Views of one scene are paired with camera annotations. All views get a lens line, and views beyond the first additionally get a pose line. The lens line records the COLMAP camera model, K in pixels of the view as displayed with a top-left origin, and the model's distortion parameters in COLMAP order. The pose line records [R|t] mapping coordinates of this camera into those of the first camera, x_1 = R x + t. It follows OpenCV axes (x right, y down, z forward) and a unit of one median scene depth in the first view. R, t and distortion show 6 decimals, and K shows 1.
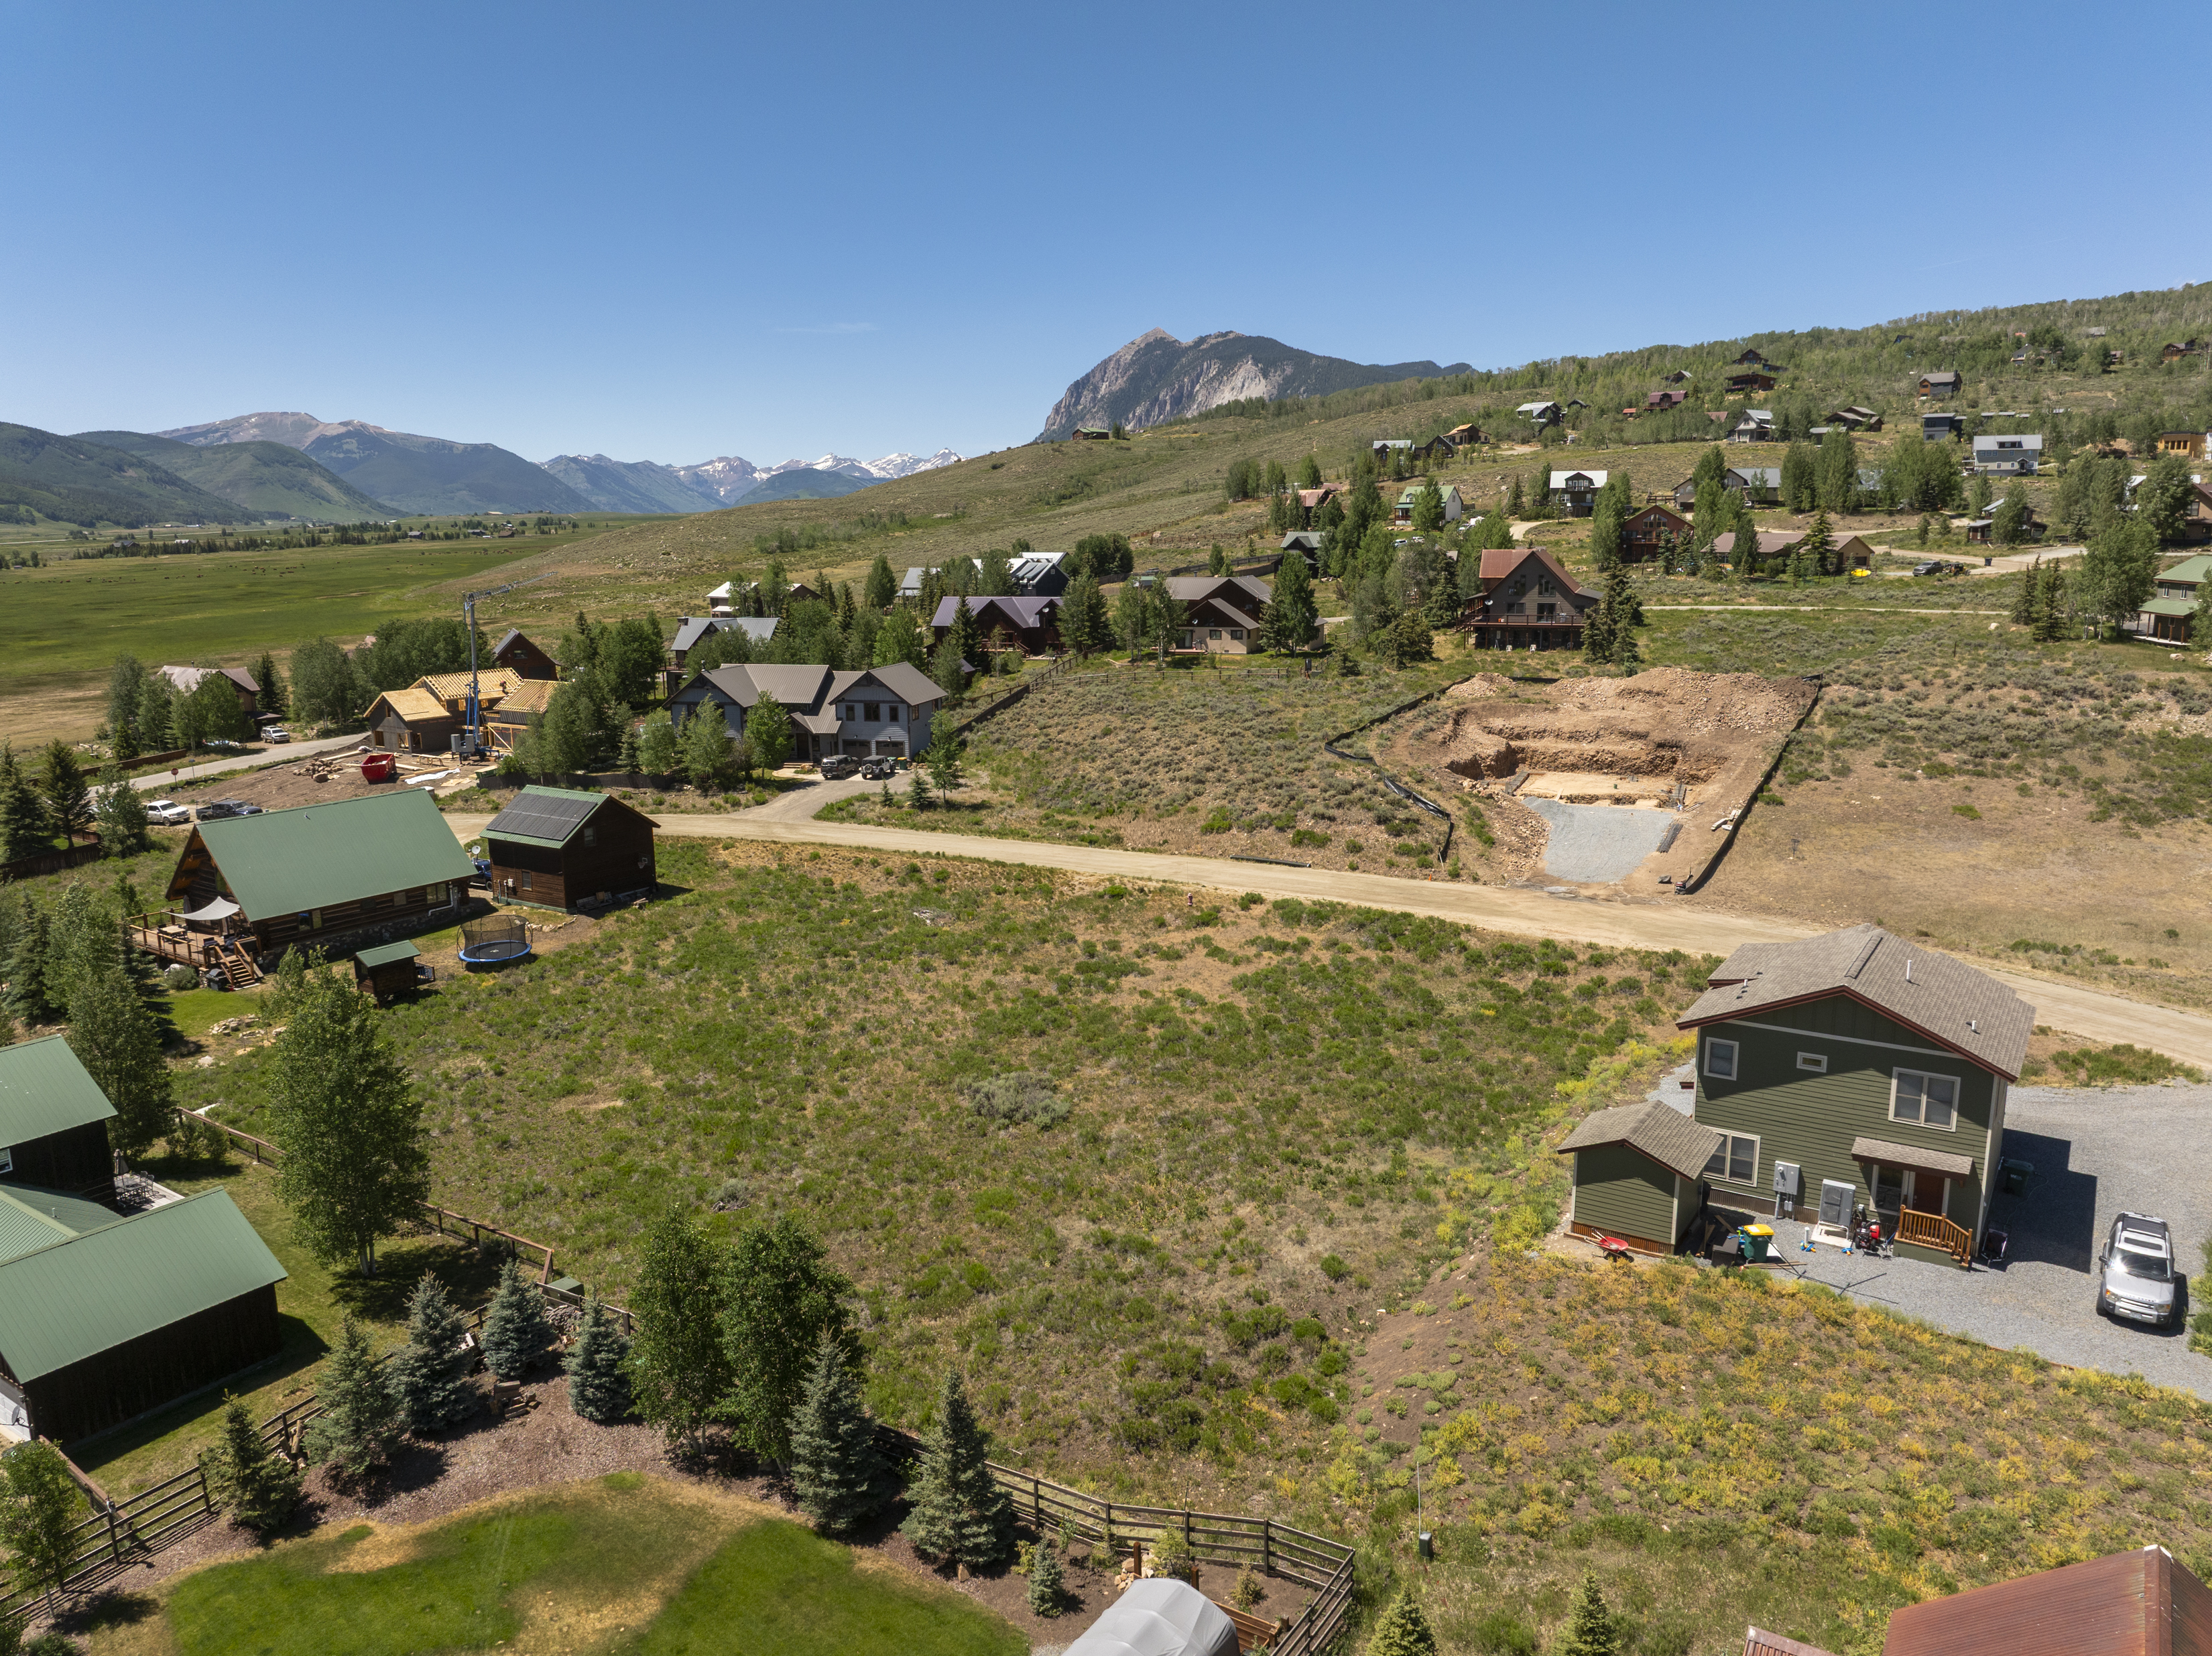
lens RADIAL K [[1557.8, 0, 1120.9], [0, 1557.8, 822.2], [0, 0, 1]] dist [-0.045058, 0.013476]
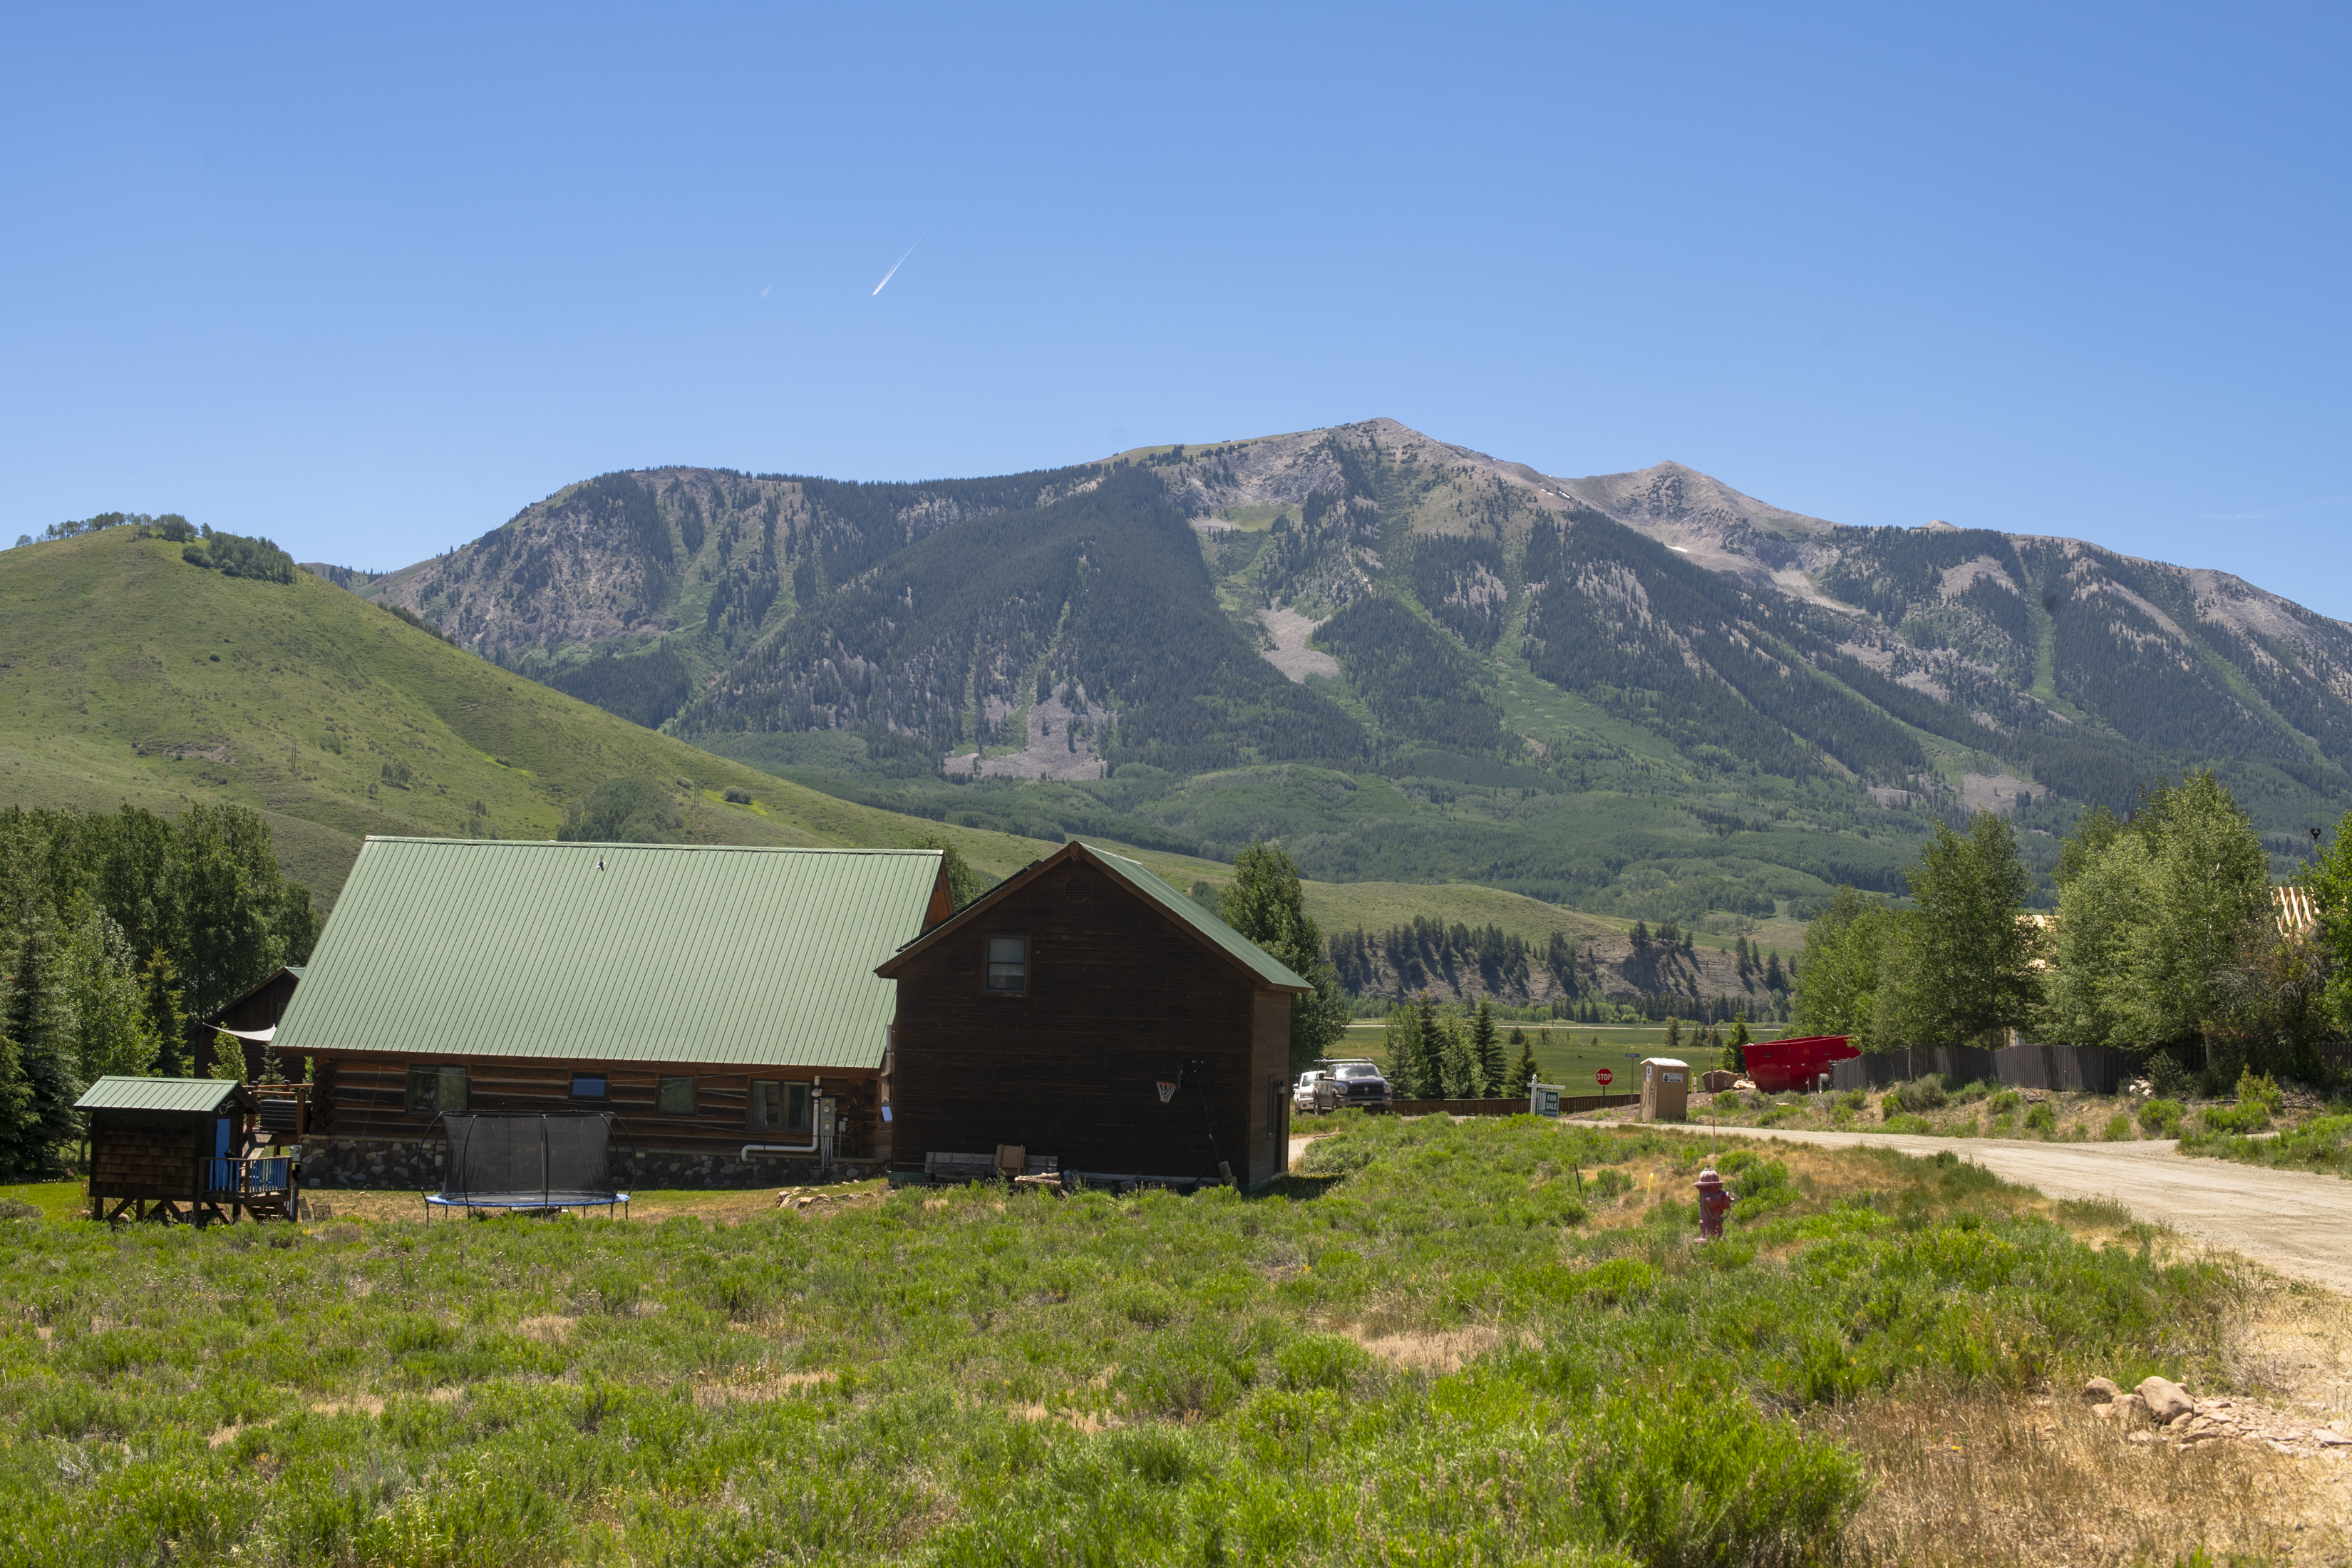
lens RADIAL K [[3367.1, 0, 1175.7], [0, 3367.1, 795.8], [0, 0, 1]] dist [-0.134135, 0.000000]
pose [[0.407972, -0.038098, -0.912199, 0.297842], [-0.203511, 0.970196, -0.131538, 0.058189], [0.890024, 0.239306, 0.388059, 0.735460]]
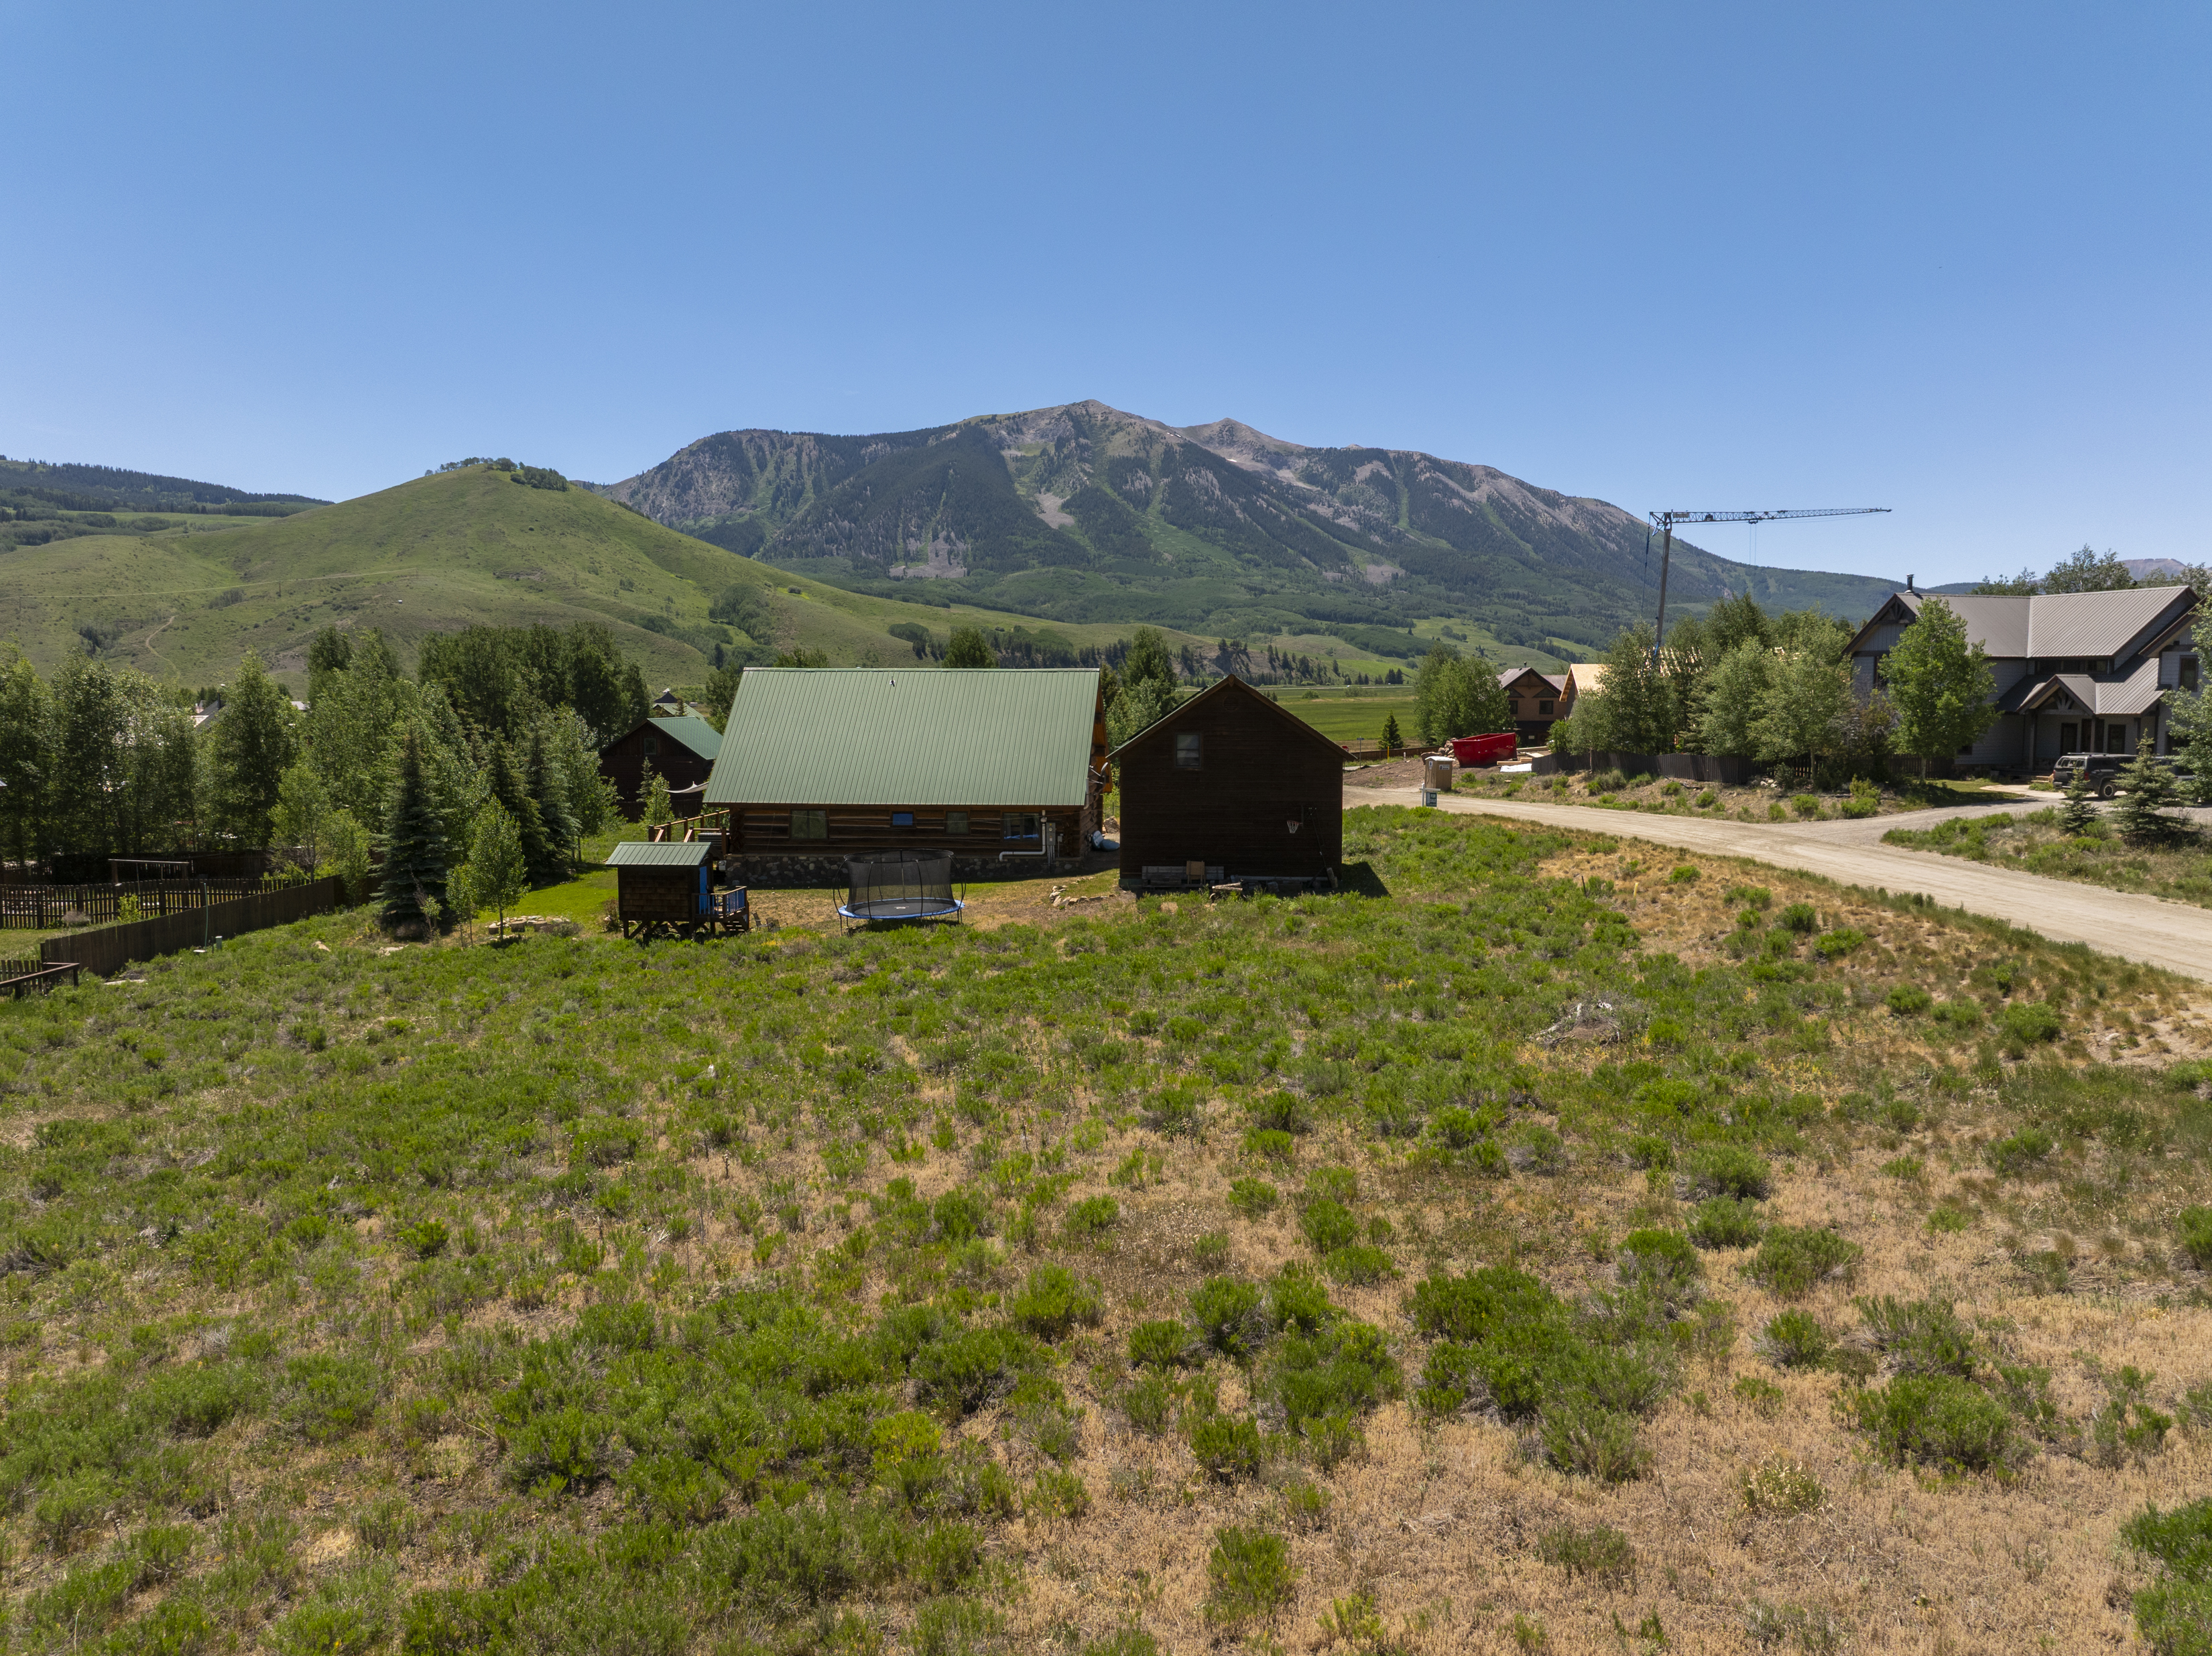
lens RADIAL K [[1557.8, 0, 1114.2], [0, 1557.8, 829.0], [0, 0, 1]] dist [-0.045058, 0.013476]
pose [[0.474231, 0.090300, -0.875758, 0.102008], [-0.170437, 0.985325, 0.009305, 0.033771], [0.863746, 0.144849, 0.482662, 0.713271]]
